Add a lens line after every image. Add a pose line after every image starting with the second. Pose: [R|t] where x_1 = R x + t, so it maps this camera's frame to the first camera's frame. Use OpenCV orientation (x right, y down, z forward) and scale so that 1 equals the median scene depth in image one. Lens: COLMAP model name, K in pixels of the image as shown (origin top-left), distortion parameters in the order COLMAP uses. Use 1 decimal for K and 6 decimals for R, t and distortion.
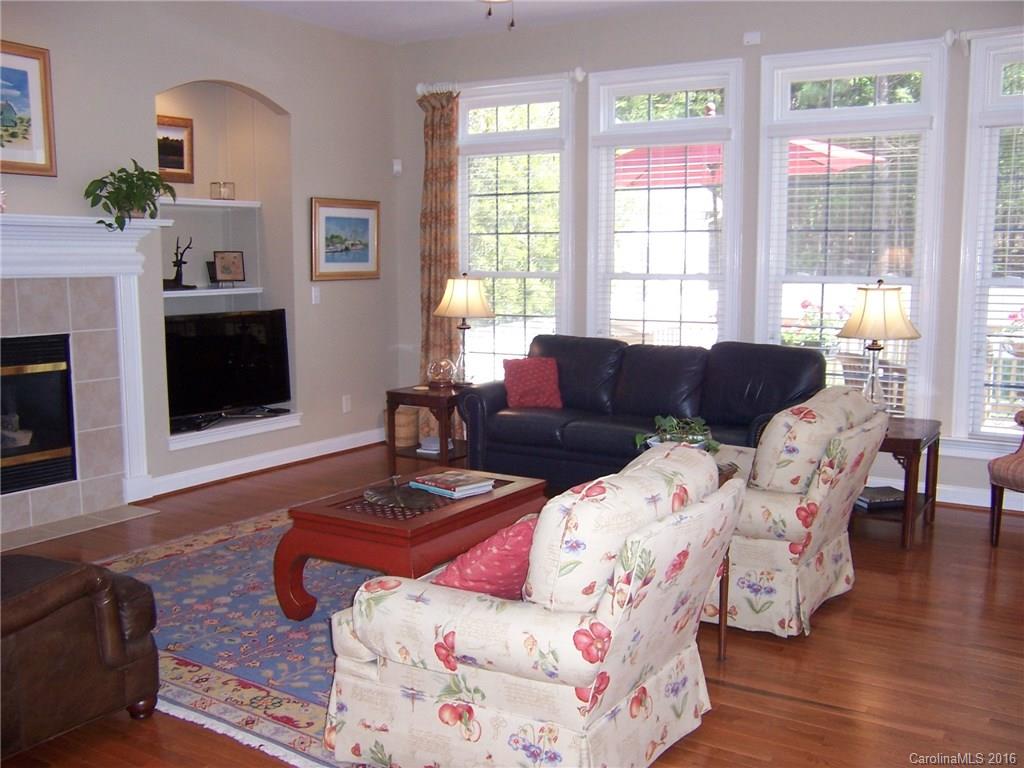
lens RADIAL K [[1005.5, 0, 533.0], [0, 1005.5, 386.4], [0, 0, 1]] dist [-0.149299, 0.237144]
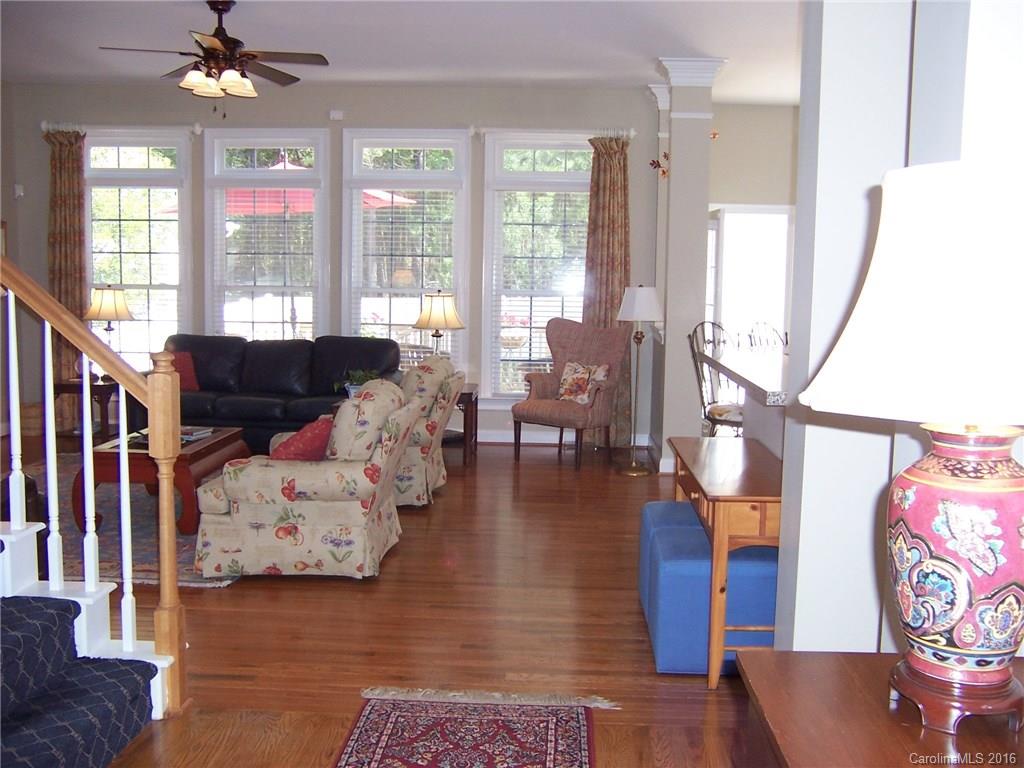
lens RADIAL K [[1005.5, 0, 533.0], [0, 1005.5, 386.4], [0, 0, 1]] dist [-0.149299, 0.237144]
pose [[0.866581, -0.039012, 0.497510, -0.300594], [0.046711, 0.998904, -0.003035, 0.051587], [-0.496846, 0.025870, 0.867453, -0.402238]]
